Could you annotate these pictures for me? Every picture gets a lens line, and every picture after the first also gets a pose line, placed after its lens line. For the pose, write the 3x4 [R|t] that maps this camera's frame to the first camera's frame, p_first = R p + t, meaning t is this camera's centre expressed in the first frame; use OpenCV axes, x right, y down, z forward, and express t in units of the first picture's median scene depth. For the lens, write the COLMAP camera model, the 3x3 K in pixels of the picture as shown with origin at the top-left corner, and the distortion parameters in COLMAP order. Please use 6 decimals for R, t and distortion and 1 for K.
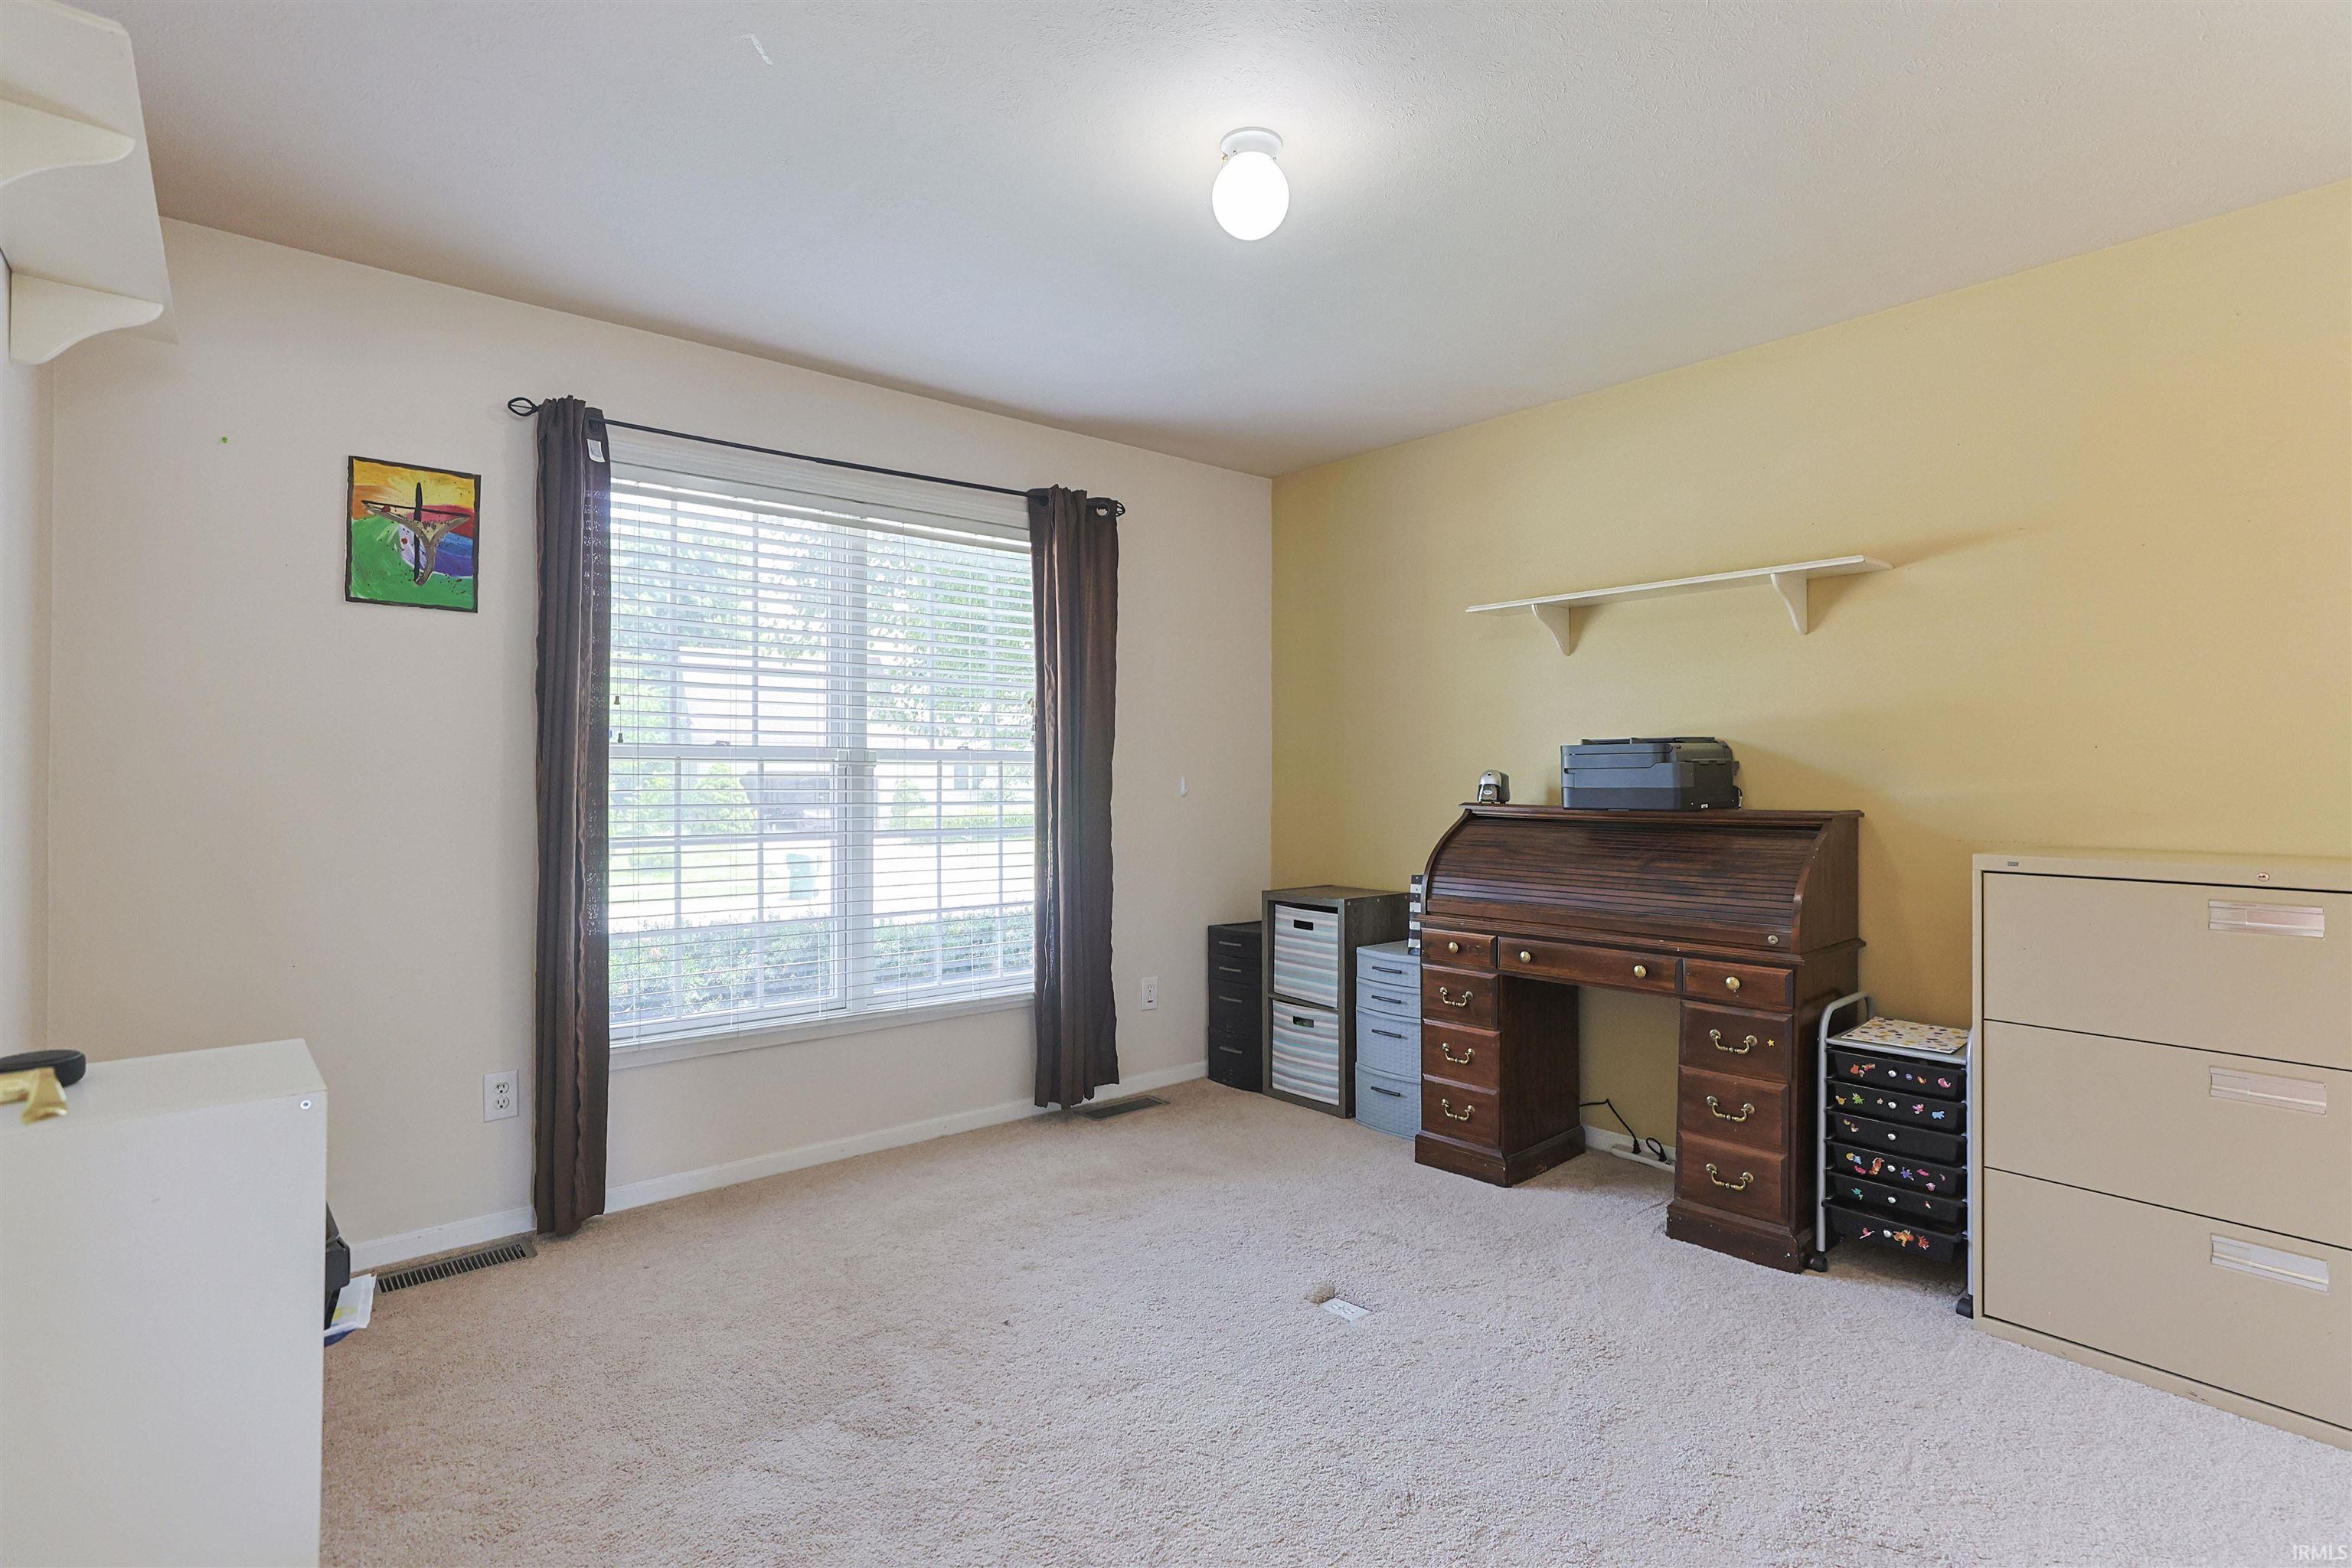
lens RADIAL K [[1152.3, 0, 1150.3], [0, 1152.3, 782.6], [0, 0, 1]] dist [0.000945, 0.001515]
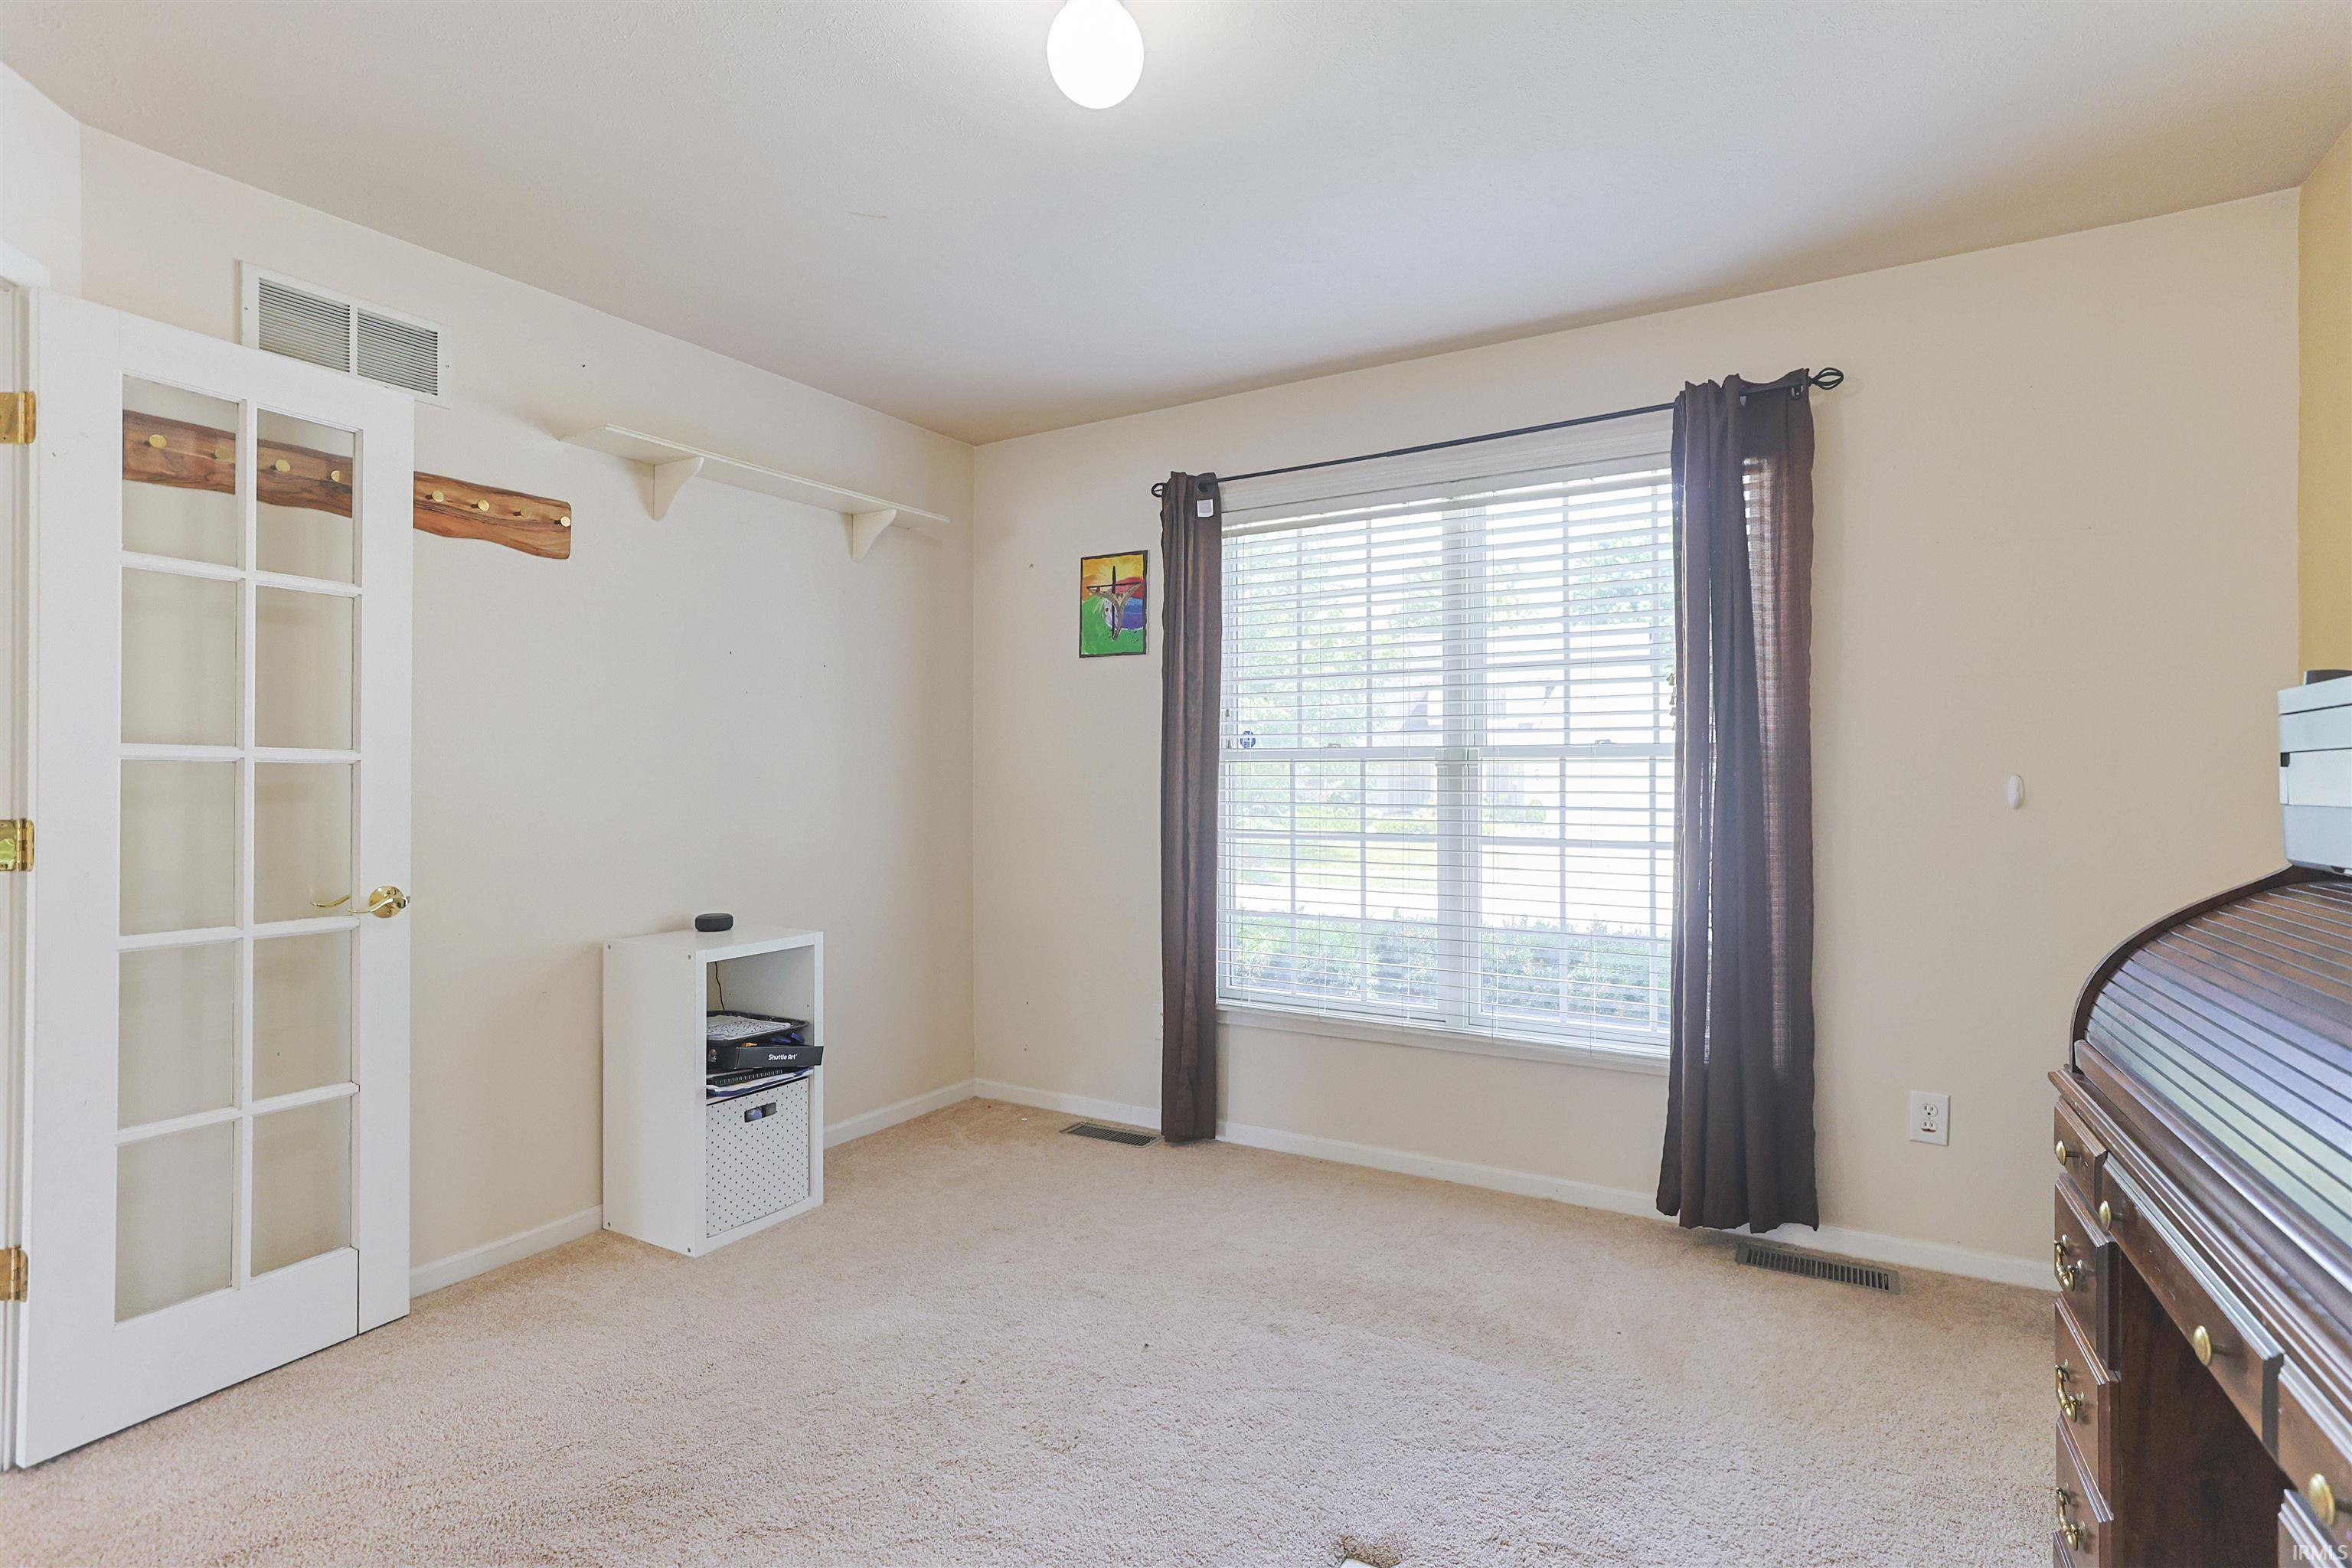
lens RADIAL K [[1199.4, 0, 1174.5], [0, 1199.4, 791.3], [0, 0, 1]] dist [0.000076, 0.000024]
pose [[0.316291, 0.006631, -0.948639, 0.674138], [-0.003762, 0.999976, 0.005735, 0.002304], [0.948655, 0.001755, 0.316309, 0.544057]]
